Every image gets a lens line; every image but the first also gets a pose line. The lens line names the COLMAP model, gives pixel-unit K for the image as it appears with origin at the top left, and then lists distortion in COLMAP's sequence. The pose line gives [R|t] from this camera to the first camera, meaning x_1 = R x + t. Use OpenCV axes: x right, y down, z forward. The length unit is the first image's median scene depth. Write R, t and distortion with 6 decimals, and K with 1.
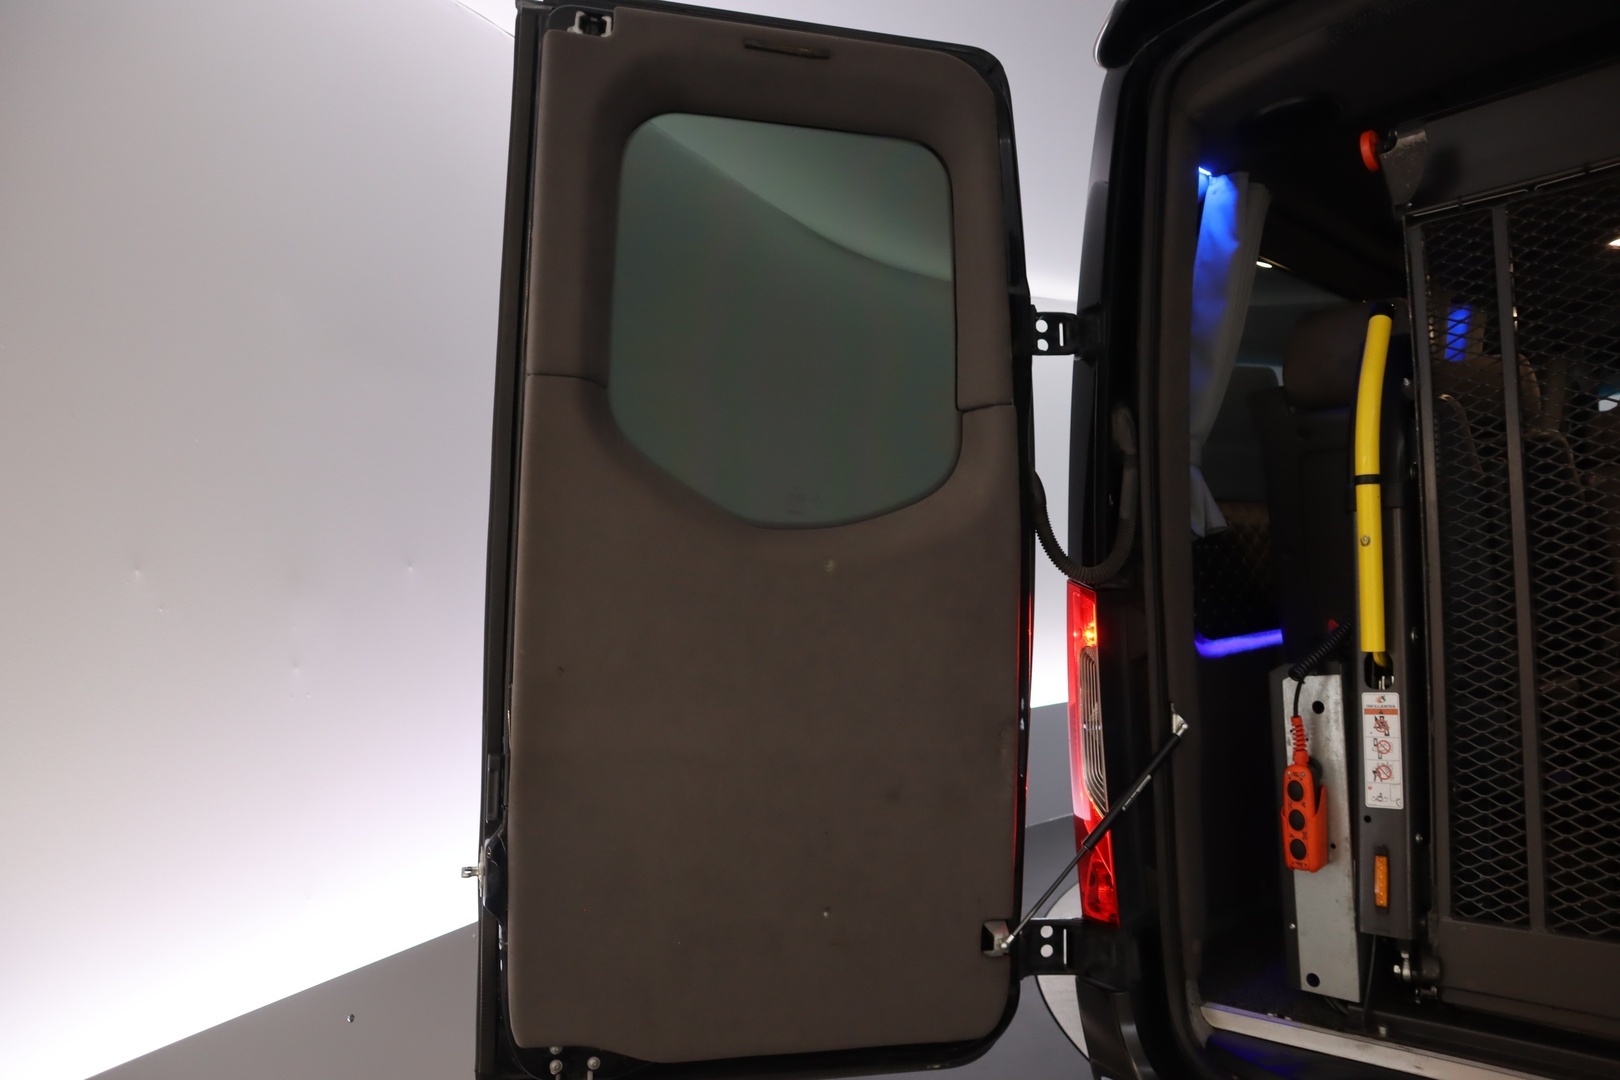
lens RADIAL K [[1132.4, 0, 796.4], [0, 1132.4, 544.6], [0, 0, 1]] dist [-0.124042, 0.070292]
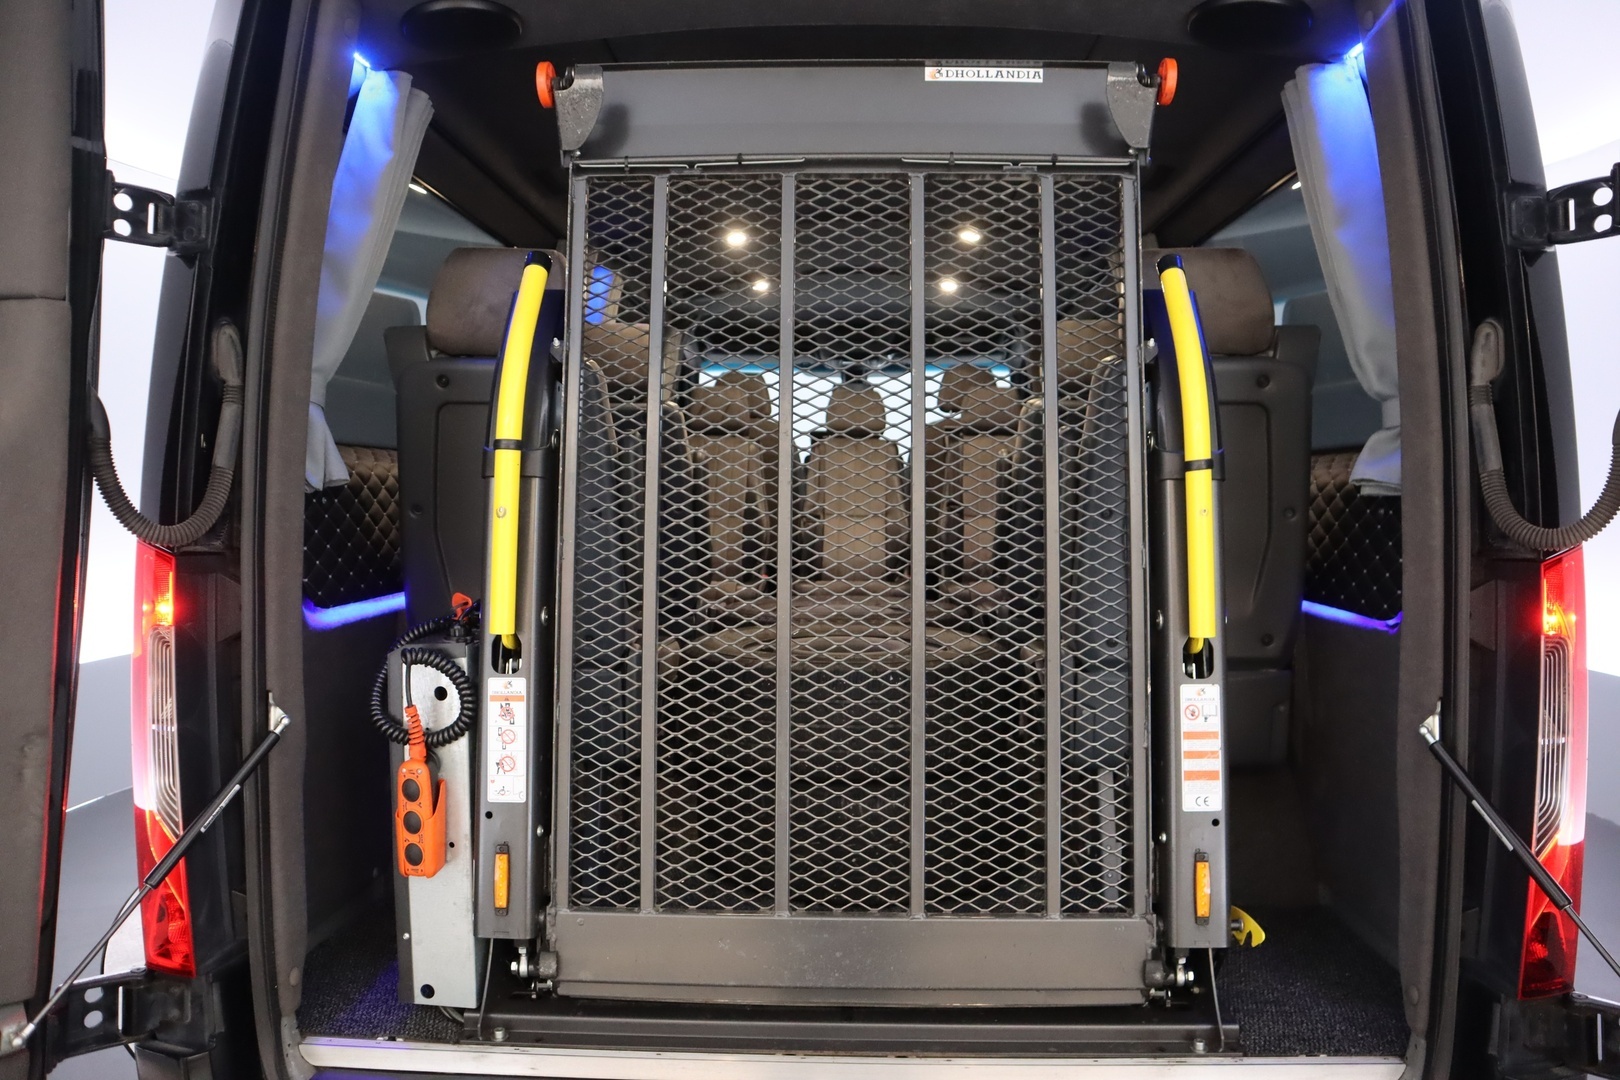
lens RADIAL K [[1132.4, 0, 815.1], [0, 1132.4, 531.7], [0, 0, 1]] dist [-0.124042, 0.070292]
pose [[0.722467, 0.033710, 0.690583, 0.063090], [-0.076320, 0.996595, 0.031196, -0.034159], [-0.687180, -0.075243, 0.722580, 0.146382]]
